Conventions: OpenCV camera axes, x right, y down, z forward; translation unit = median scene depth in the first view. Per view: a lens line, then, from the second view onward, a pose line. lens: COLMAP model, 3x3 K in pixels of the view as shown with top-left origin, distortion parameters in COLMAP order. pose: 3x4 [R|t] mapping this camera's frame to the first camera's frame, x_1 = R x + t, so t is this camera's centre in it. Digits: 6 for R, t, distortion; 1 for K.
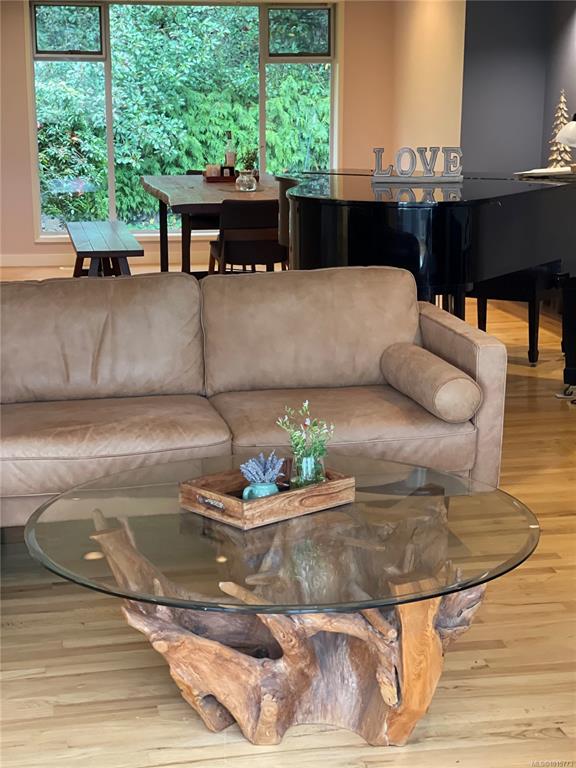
lens RADIAL K [[1408.4, 0, 291.4], [0, 1408.4, 383.1], [0, 0, 1]] dist [0.205297, 0.000000]
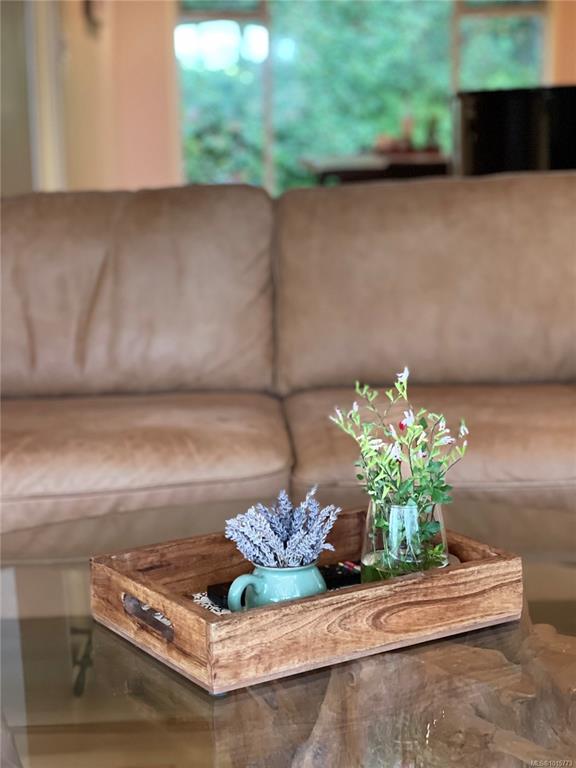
lens RADIAL K [[1408.4, 0, 285.0], [0, 1408.4, 385.0], [0, 0, 1]] dist [0.205297, 0.000000]
pose [[0.987406, 0.010201, -0.157880, 0.035806], [-0.015928, 0.999259, -0.035047, 0.028071], [0.157405, 0.037120, 0.986836, 0.505830]]
